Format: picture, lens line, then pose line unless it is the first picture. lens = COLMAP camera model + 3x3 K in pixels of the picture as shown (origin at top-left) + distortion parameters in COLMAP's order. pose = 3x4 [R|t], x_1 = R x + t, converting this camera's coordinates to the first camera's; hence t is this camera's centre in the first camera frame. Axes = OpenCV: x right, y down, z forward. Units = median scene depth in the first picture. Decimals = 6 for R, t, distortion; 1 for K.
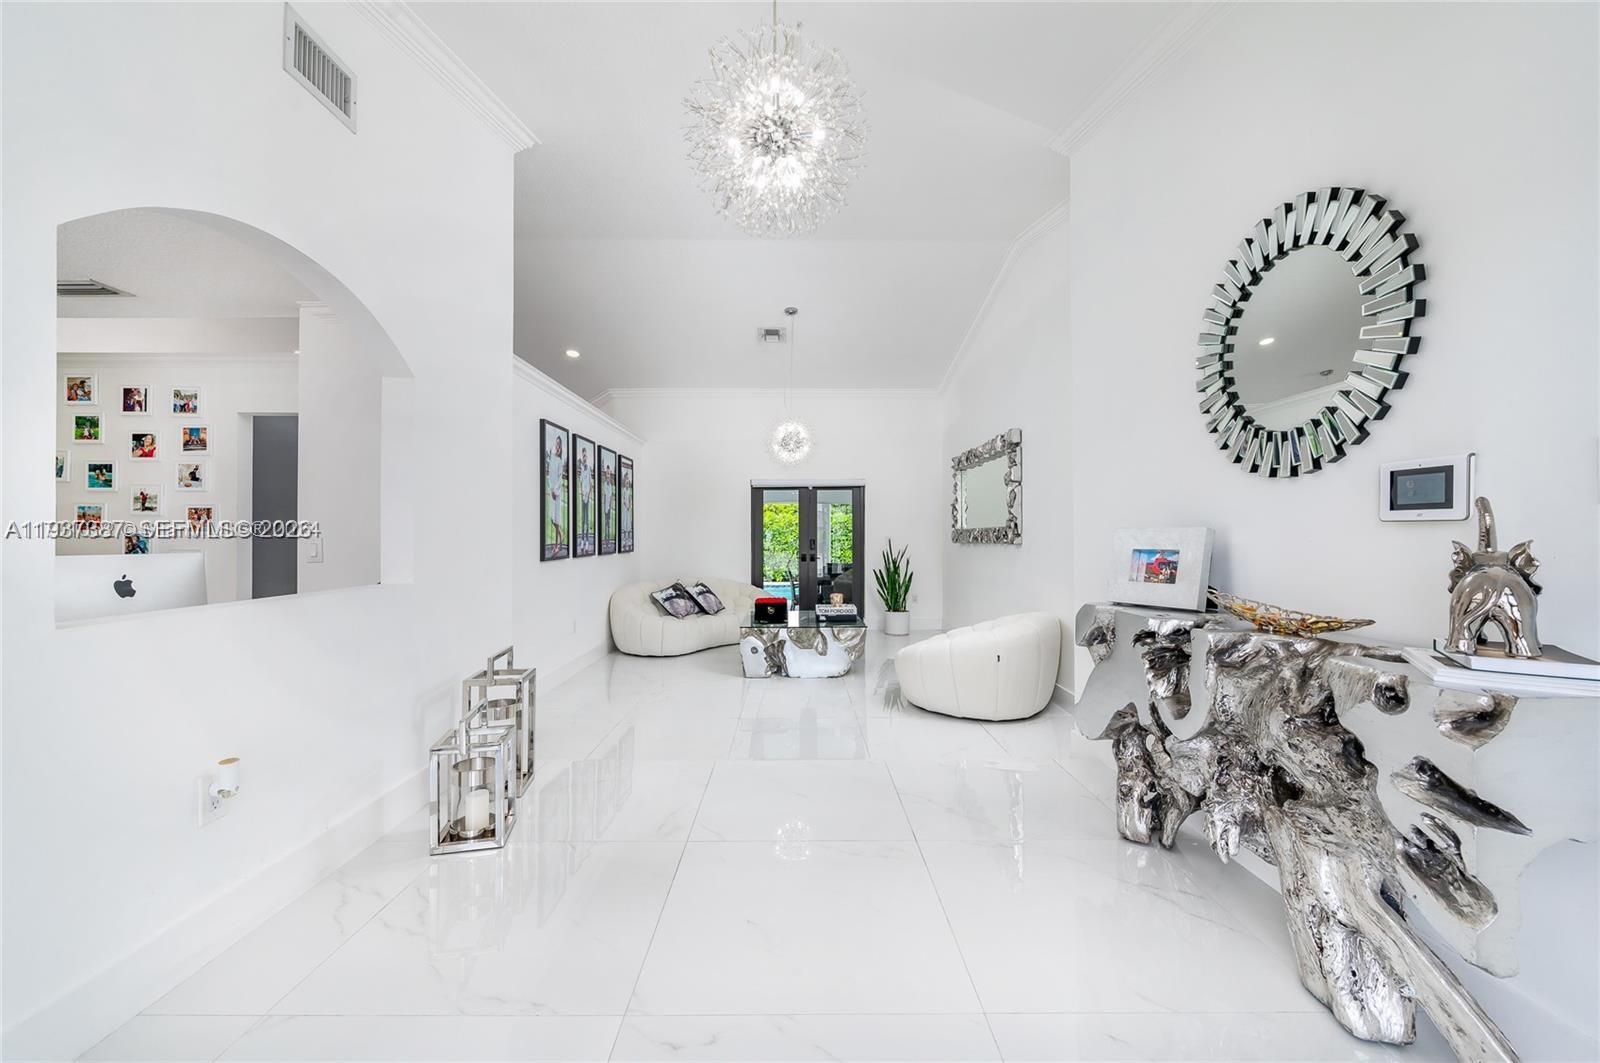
lens RADIAL K [[643.1, 0, 800.0], [0, 643.1, 531.5], [0, 0, 1]] dist [0.011060, 0.000186]
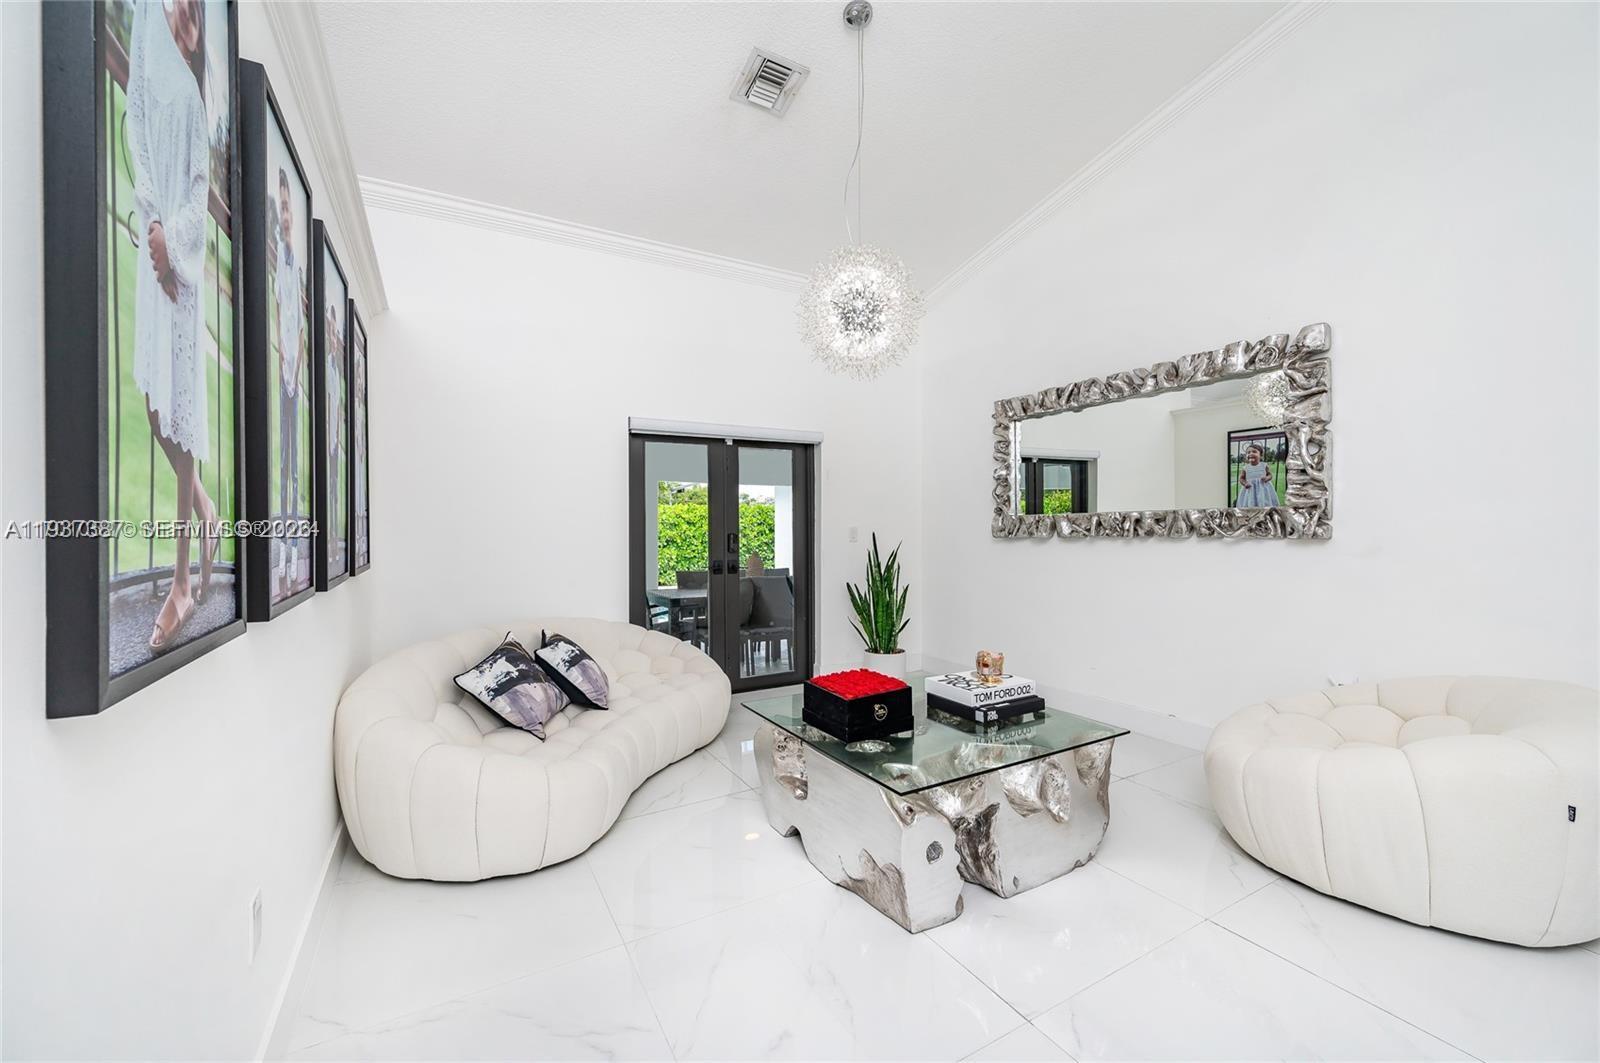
lens RADIAL K [[643.1, 0, 800.0], [0, 643.1, 531.5], [0, 0, 1]] dist [0.011060, 0.000186]
pose [[0.877123, -0.004470, 0.480245, -0.228686], [0.001024, 0.999972, 0.007437, 0.006814], [-0.480265, -0.006032, 0.877103, 0.555646]]
